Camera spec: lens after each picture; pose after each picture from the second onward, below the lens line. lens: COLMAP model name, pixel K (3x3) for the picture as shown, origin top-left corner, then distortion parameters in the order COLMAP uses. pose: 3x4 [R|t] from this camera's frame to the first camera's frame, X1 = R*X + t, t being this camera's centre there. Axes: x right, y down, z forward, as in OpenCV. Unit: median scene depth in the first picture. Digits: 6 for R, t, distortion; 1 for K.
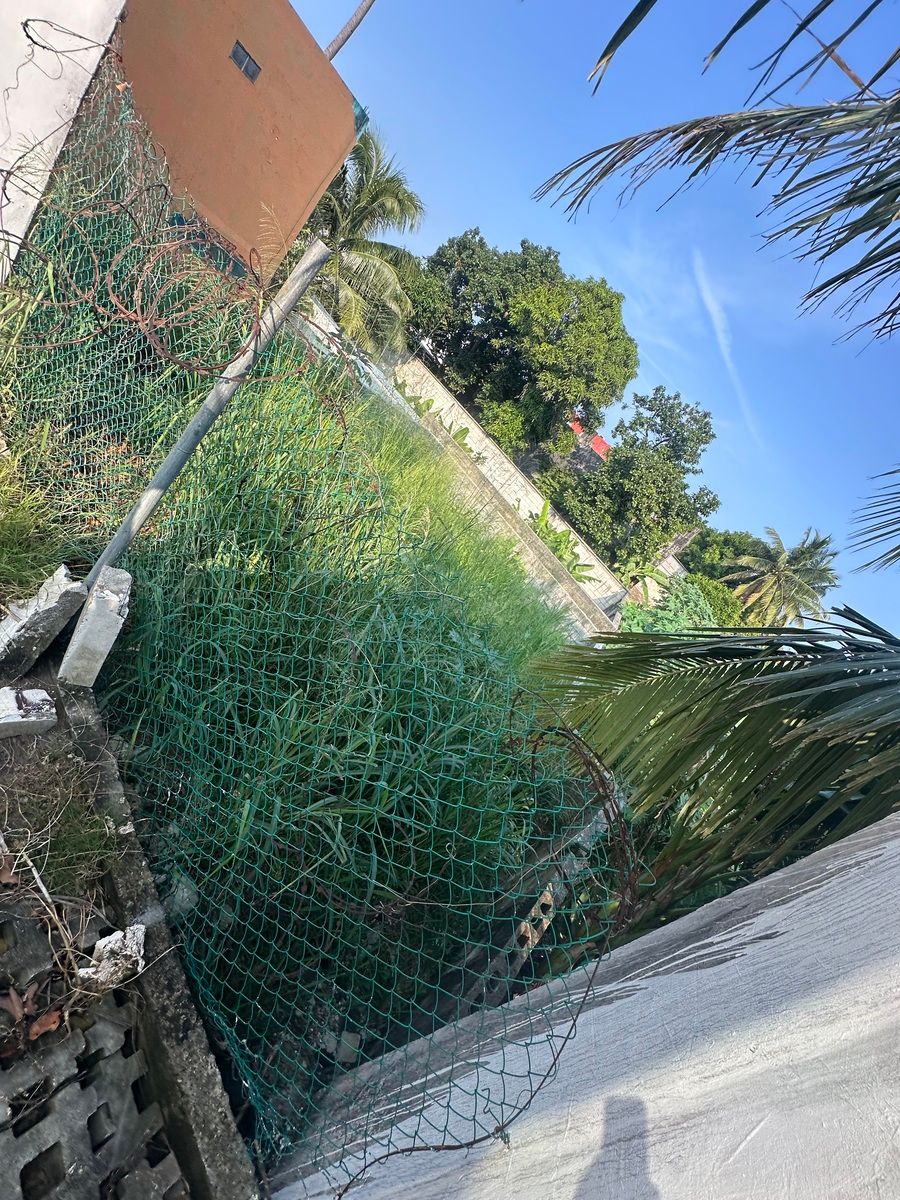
lens RADIAL K [[478.0, 0, 451.8], [0, 478.0, 599.8], [0, 0, 1]] dist [-0.003253, 0.000496]
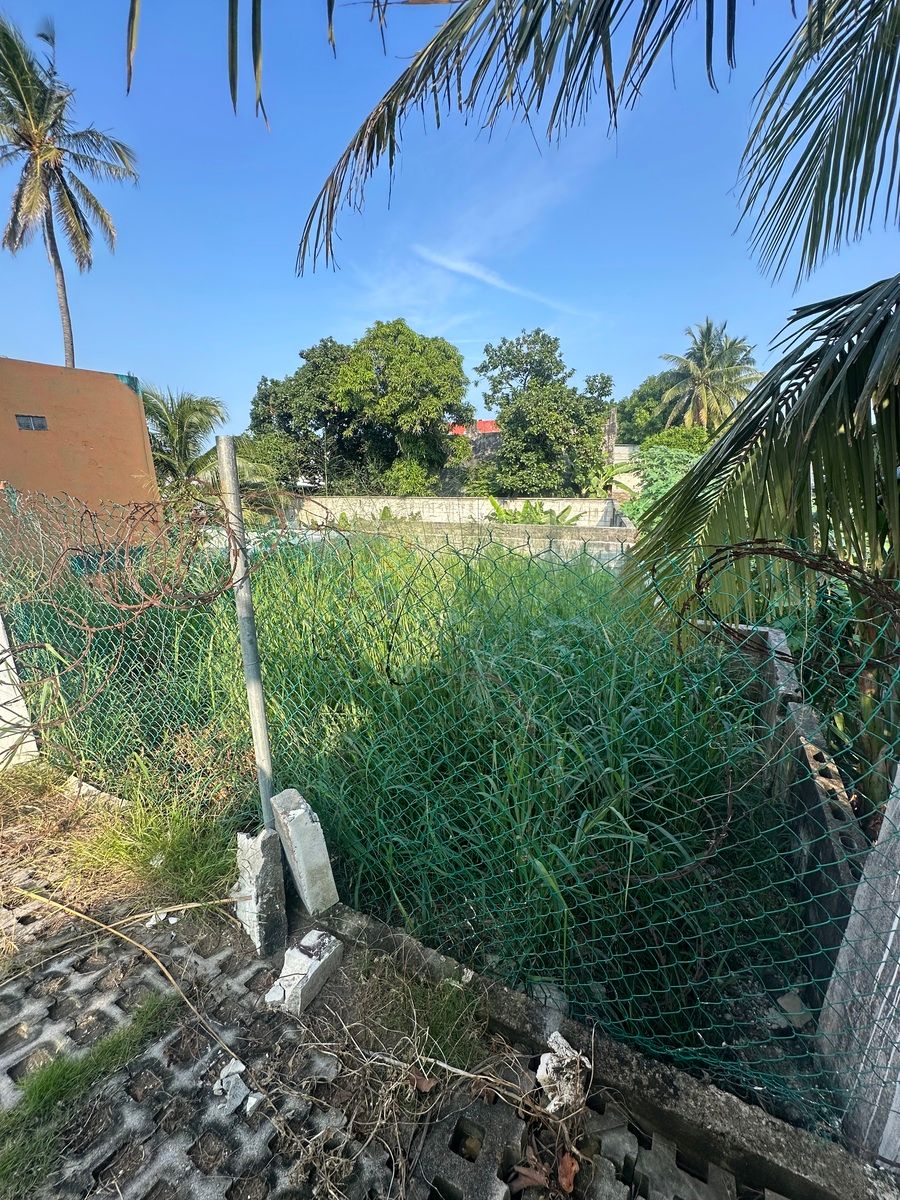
lens RADIAL K [[478.0, 0, 451.8], [0, 478.0, 599.8], [0, 0, 1]] dist [-0.003253, 0.000496]
pose [[0.694411, -0.719570, -0.003506, -0.076682], [0.714549, 0.690123, -0.114675, 0.017946], [0.084936, 0.077126, 0.993397, -0.023186]]
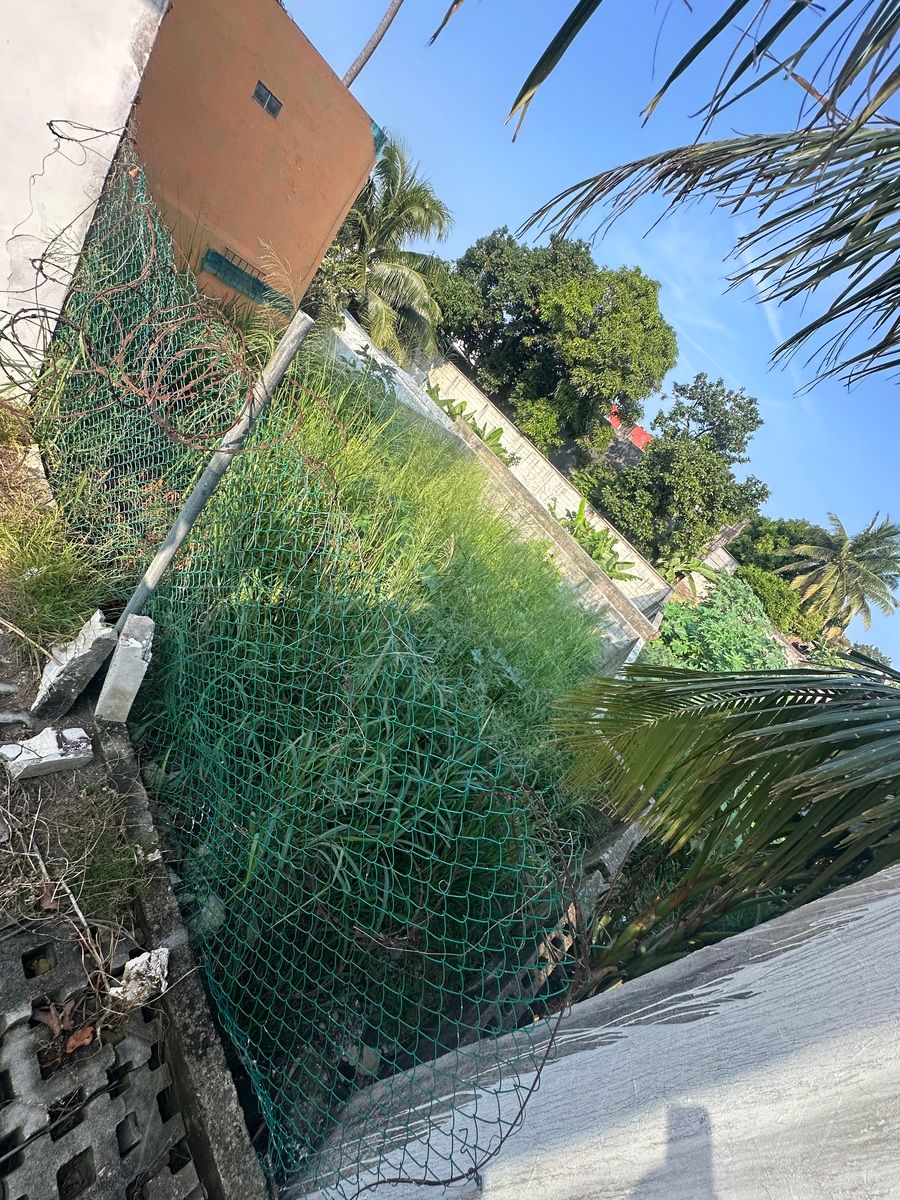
lens RADIAL K [[478.0, 0, 451.8], [0, 478.0, 599.8], [0, 0, 1]] dist [-0.003253, 0.000496]
pose [[0.995750, -0.027950, -0.087749, 0.058838], [0.028097, 0.999605, 0.000443, -0.047645], [0.087702, -0.002907, 0.996143, -0.014538]]
